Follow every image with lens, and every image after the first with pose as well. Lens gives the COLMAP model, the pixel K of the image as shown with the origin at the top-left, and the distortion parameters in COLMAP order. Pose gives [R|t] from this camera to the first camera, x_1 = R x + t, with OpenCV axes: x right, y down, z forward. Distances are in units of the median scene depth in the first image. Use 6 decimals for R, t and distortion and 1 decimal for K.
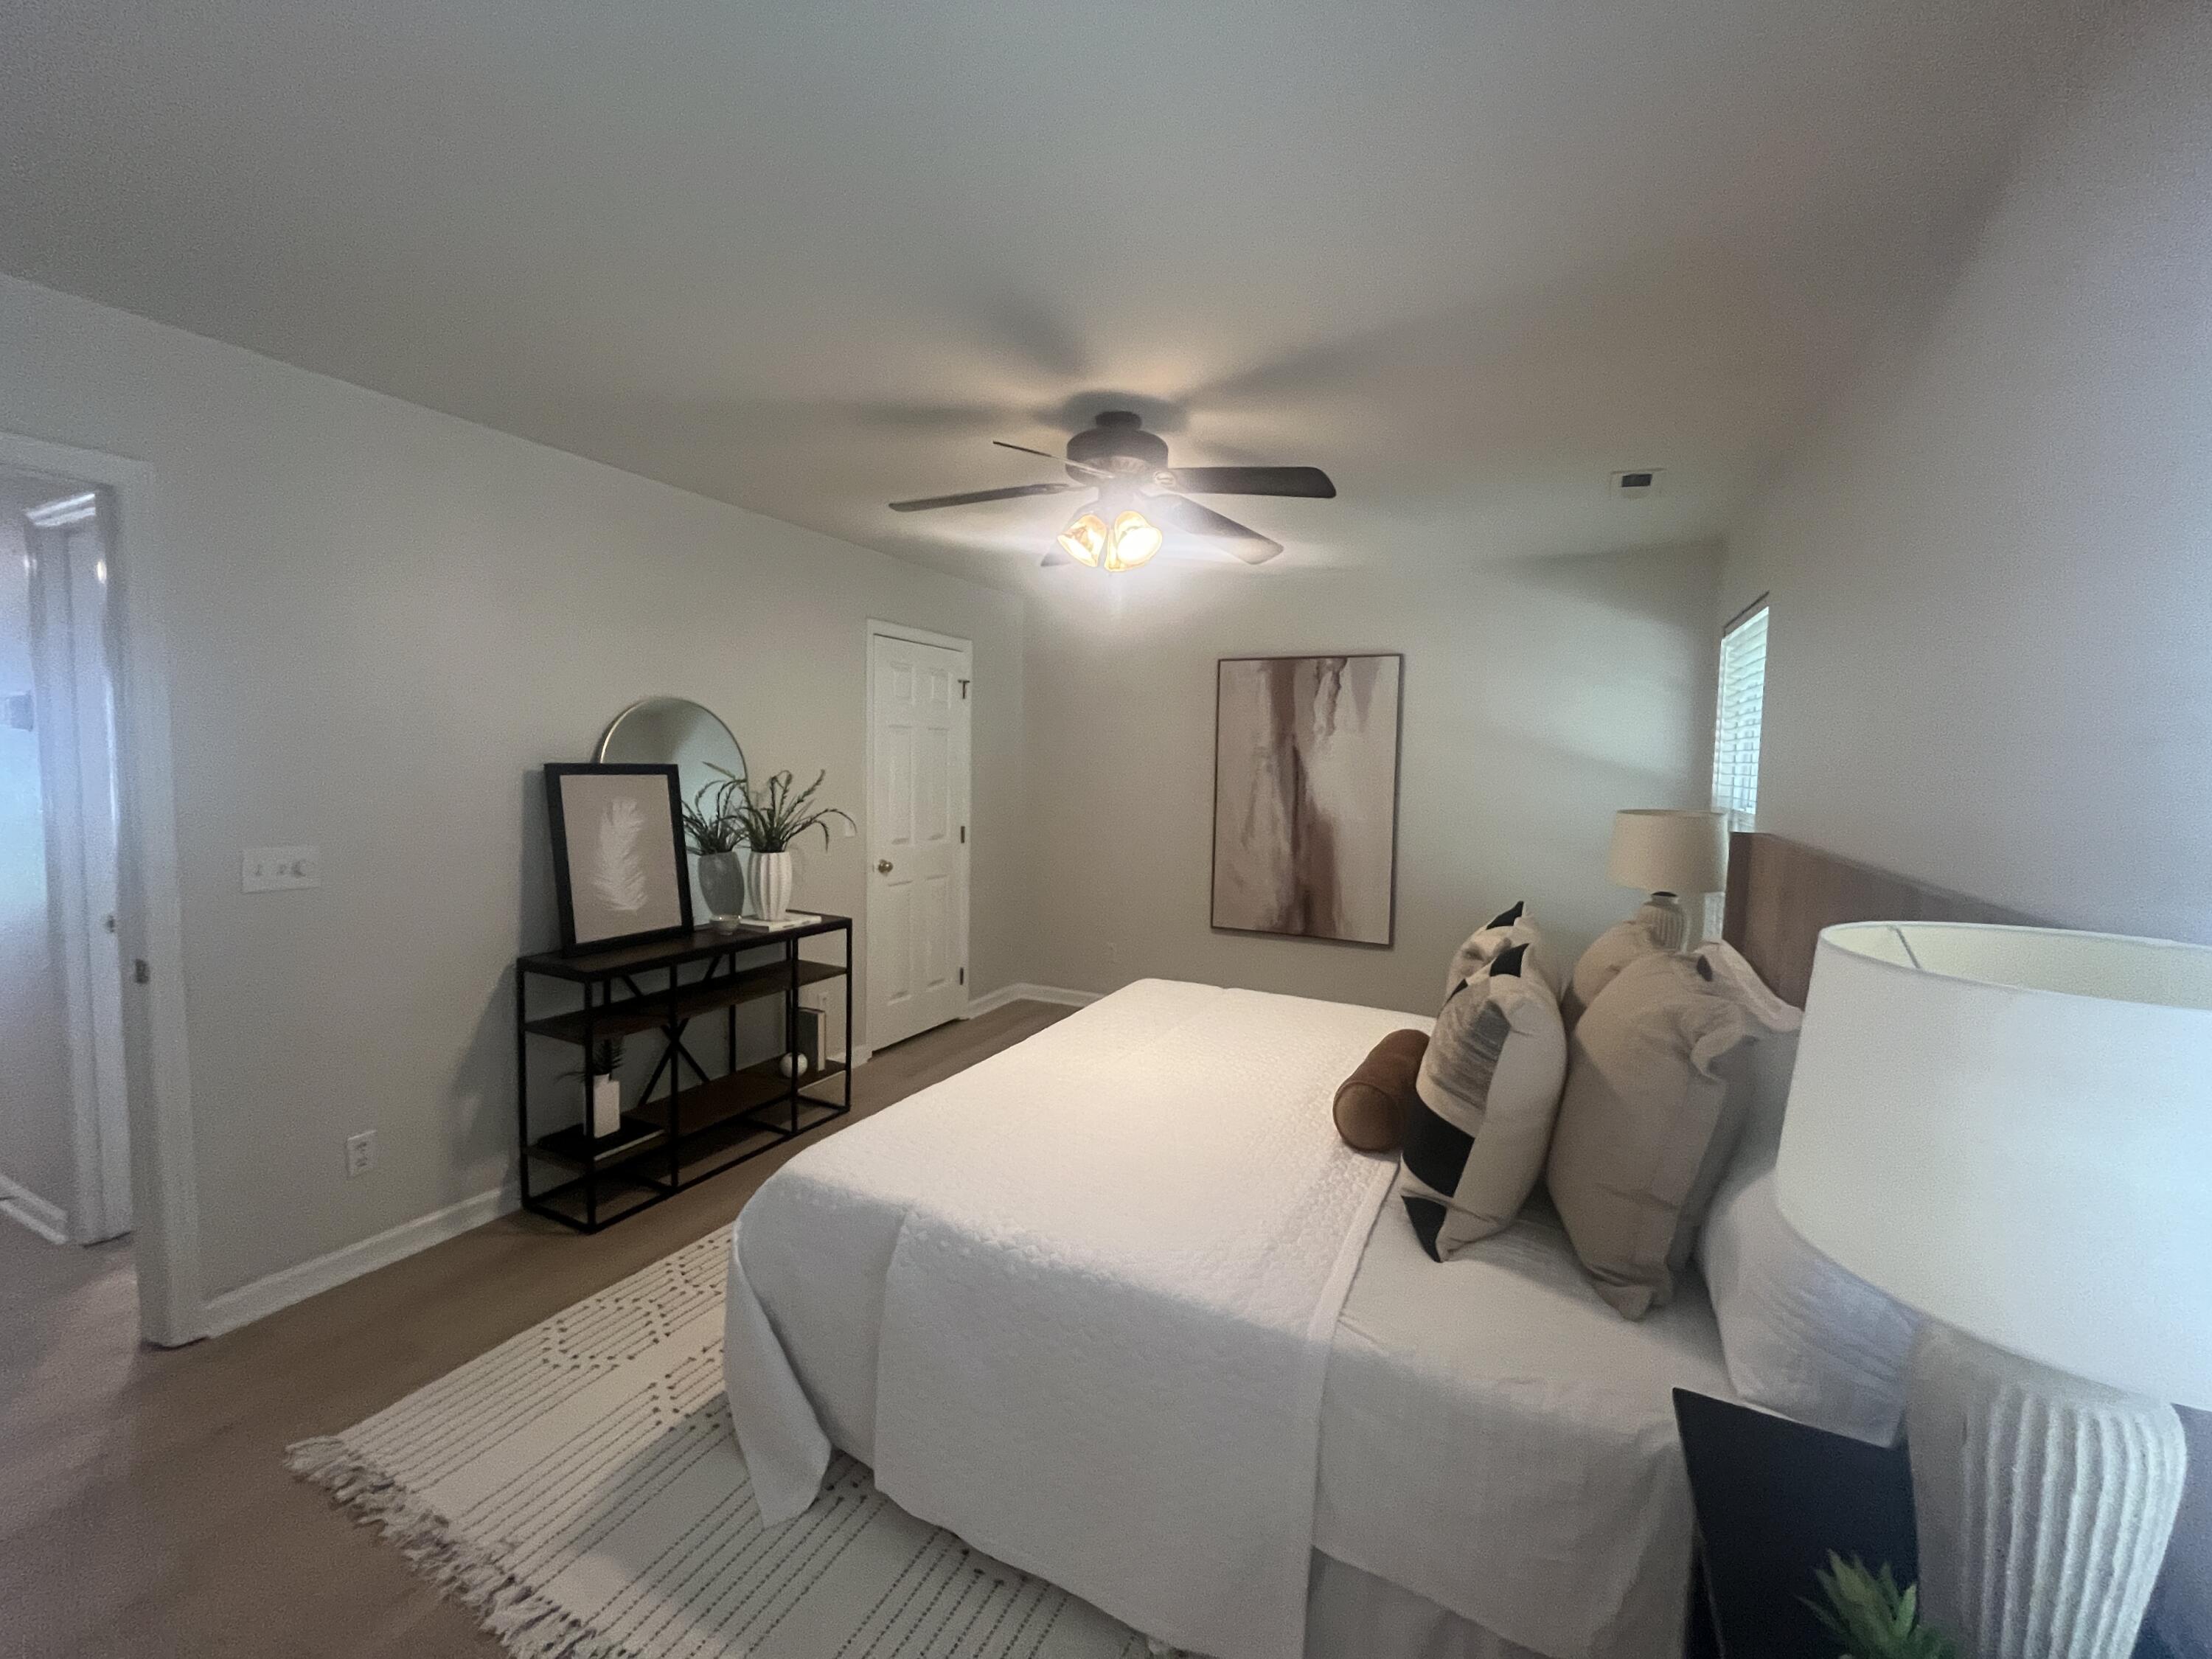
lens RADIAL K [[894.4, 0, 1107.9], [0, 894.4, 812.3], [0, 0, 1]] dist [0.001059, 0.000217]
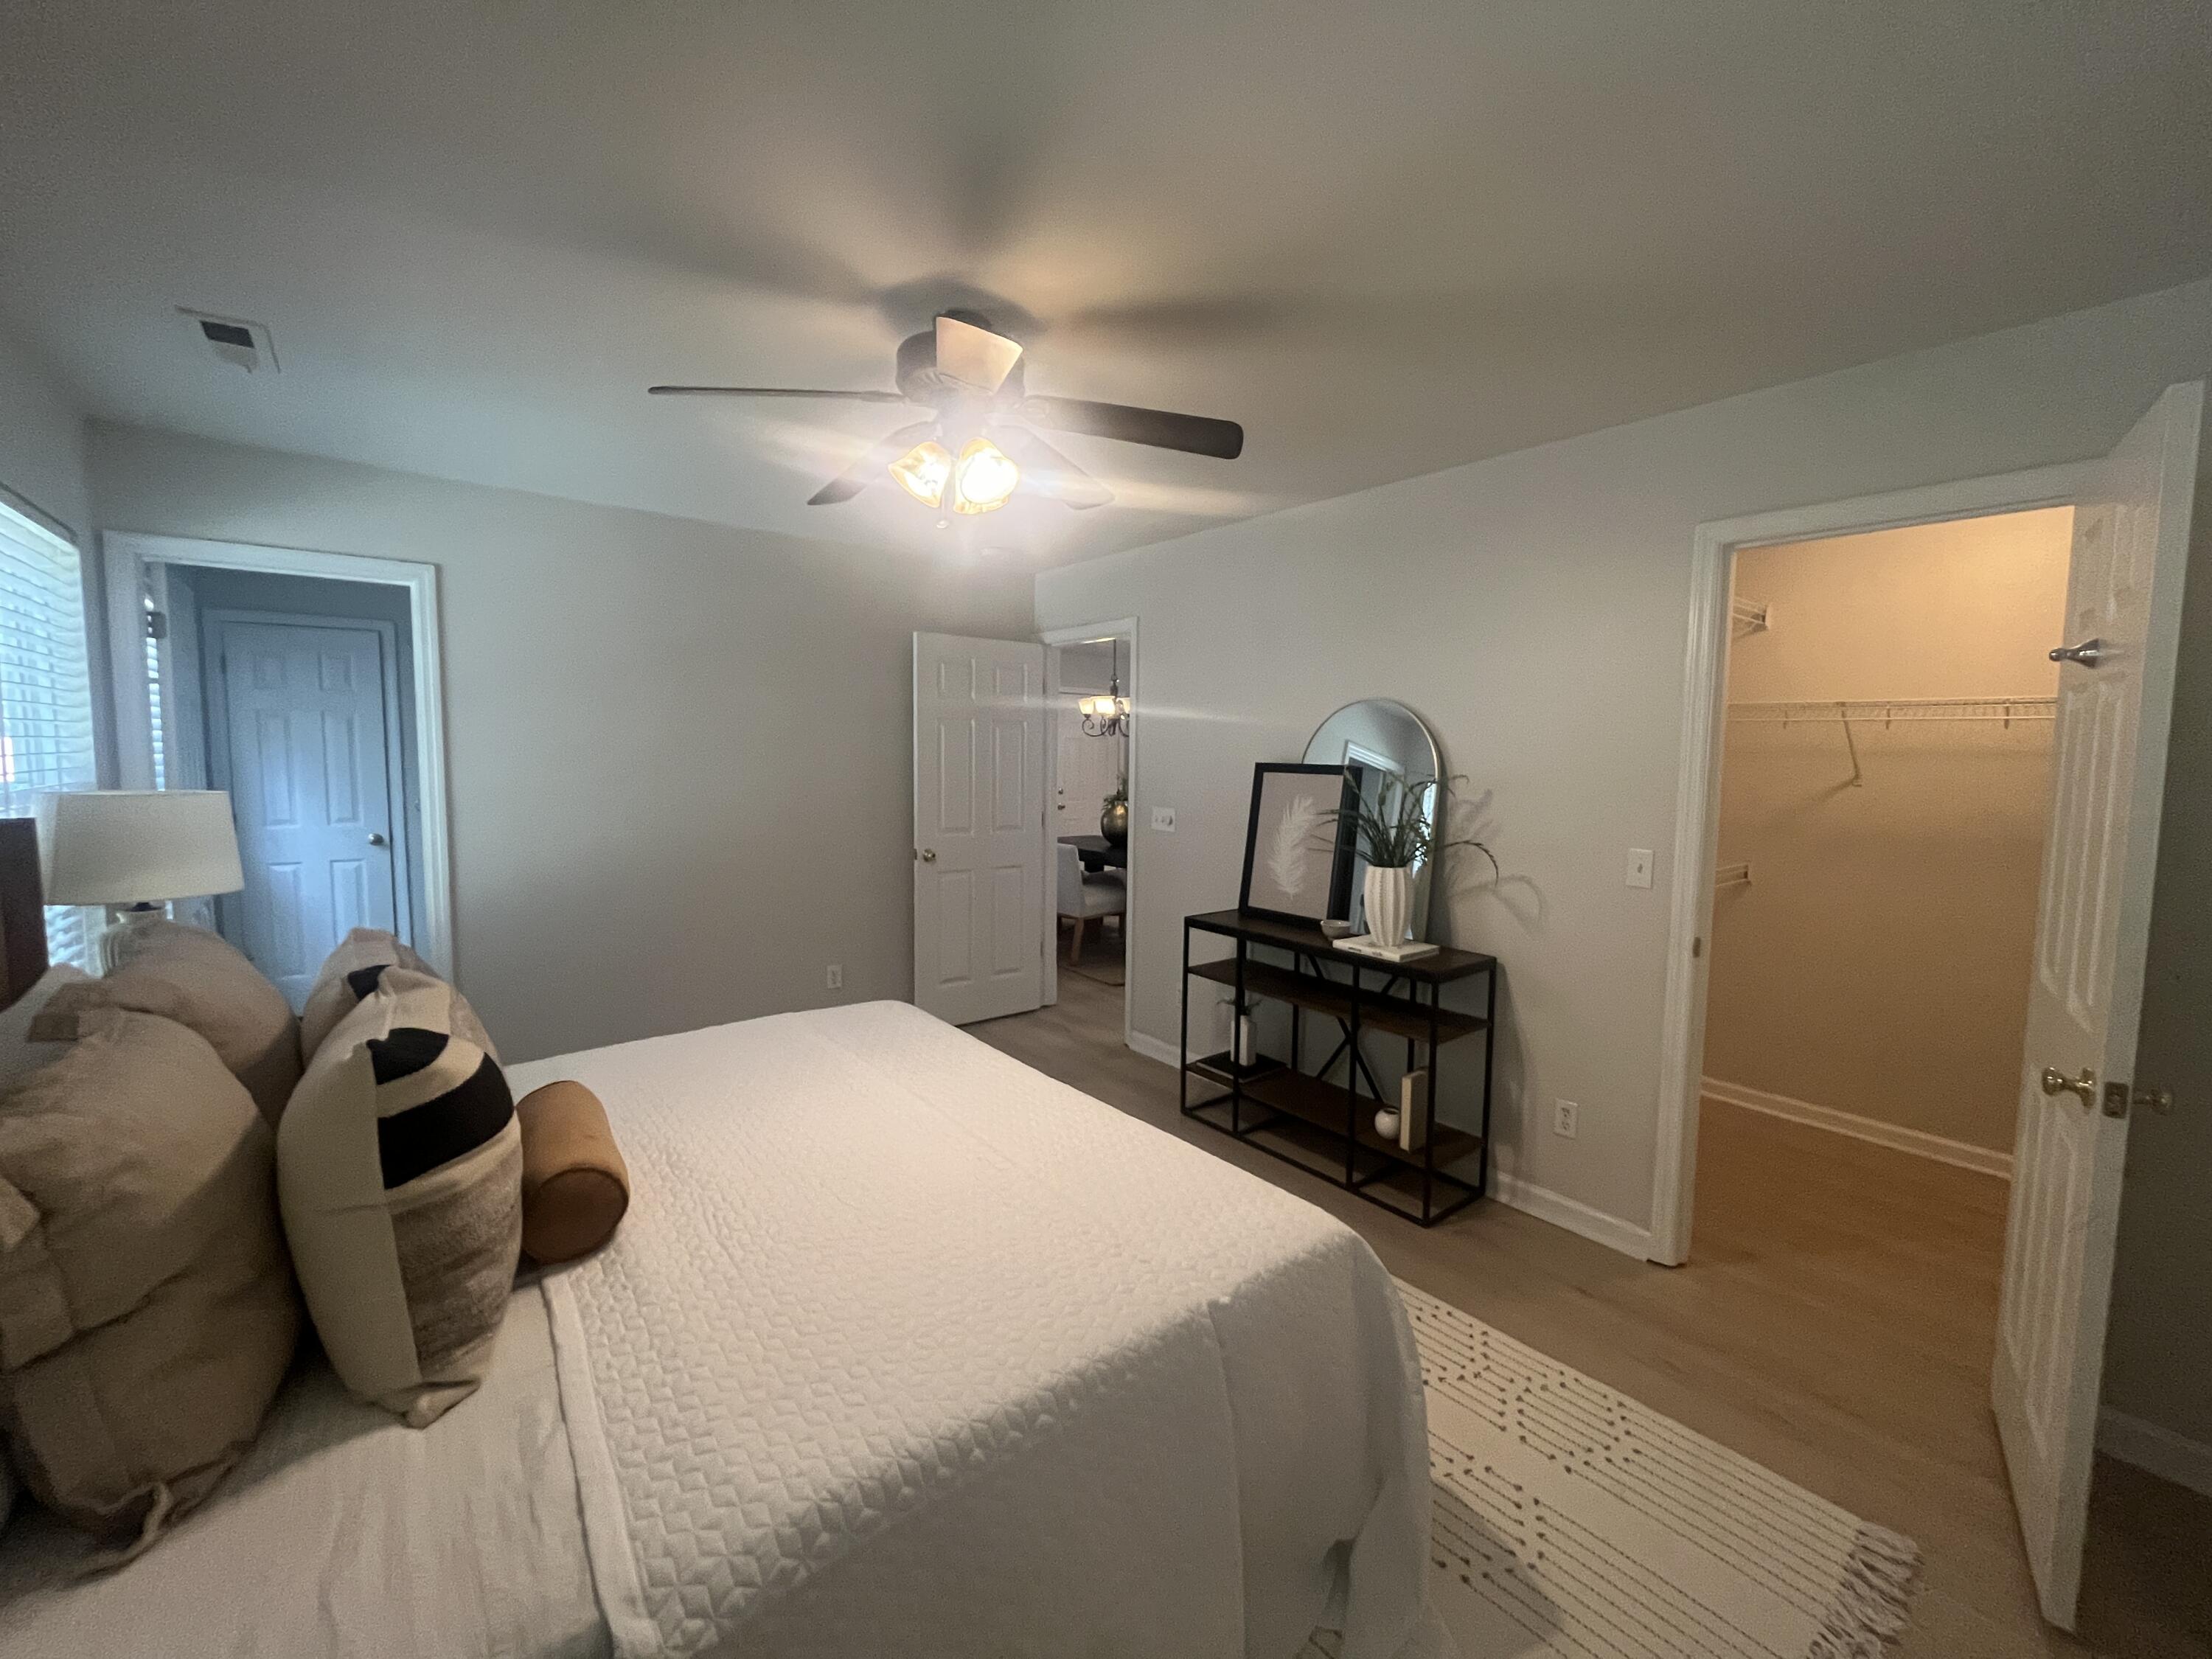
lens RADIAL K [[886.3, 0, 1116.7], [0, 886.3, 825.8], [0, 0, 1]] dist [0.002011, 0.000176]
pose [[-0.396984, 0.043511, -0.916794, 0.586062], [-0.083897, 0.992974, 0.083455, -0.051464], [0.913983, 0.110046, -0.390544, 1.229831]]
